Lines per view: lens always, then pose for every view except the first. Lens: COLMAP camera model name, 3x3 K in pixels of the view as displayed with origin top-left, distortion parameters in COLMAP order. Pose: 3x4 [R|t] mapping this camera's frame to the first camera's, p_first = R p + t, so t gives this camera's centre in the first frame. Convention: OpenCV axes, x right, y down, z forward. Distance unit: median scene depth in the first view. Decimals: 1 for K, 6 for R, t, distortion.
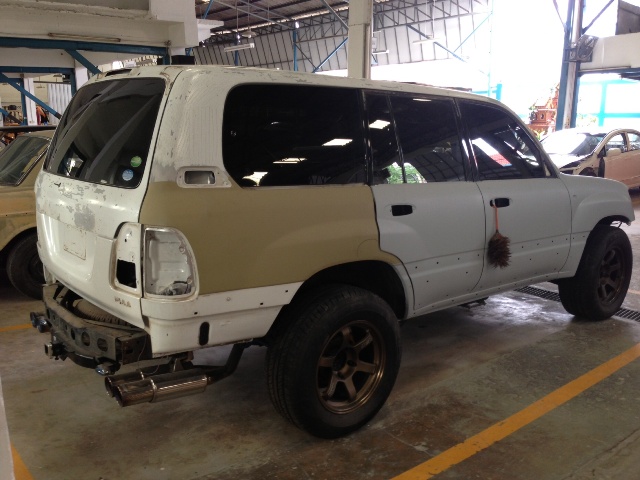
lens RADIAL K [[600.7, 0, 319.7], [0, 600.7, 239.5], [0, 0, 1]] dist [0.051400, 0.000000]
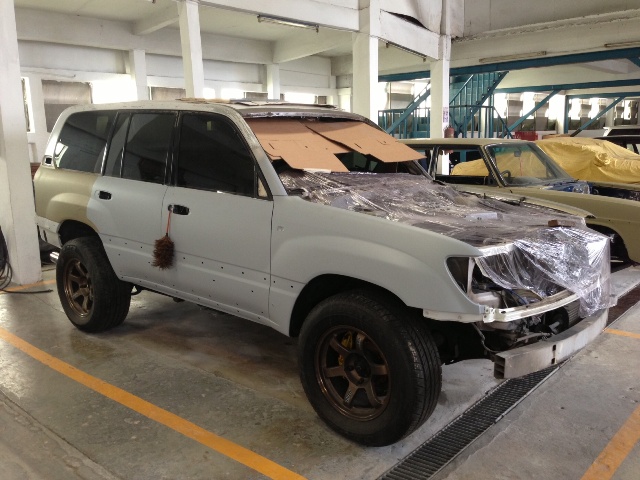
lens RADIAL K [[600.7, 0, 319.0], [0, 600.7, 240.4], [0, 0, 1]] dist [0.051400, 0.000000]
pose [[0.134284, 0.161867, -0.977633, 1.348434], [-0.177482, 0.974545, 0.136977, -0.193823], [0.974920, 0.155118, 0.159594, 1.078967]]
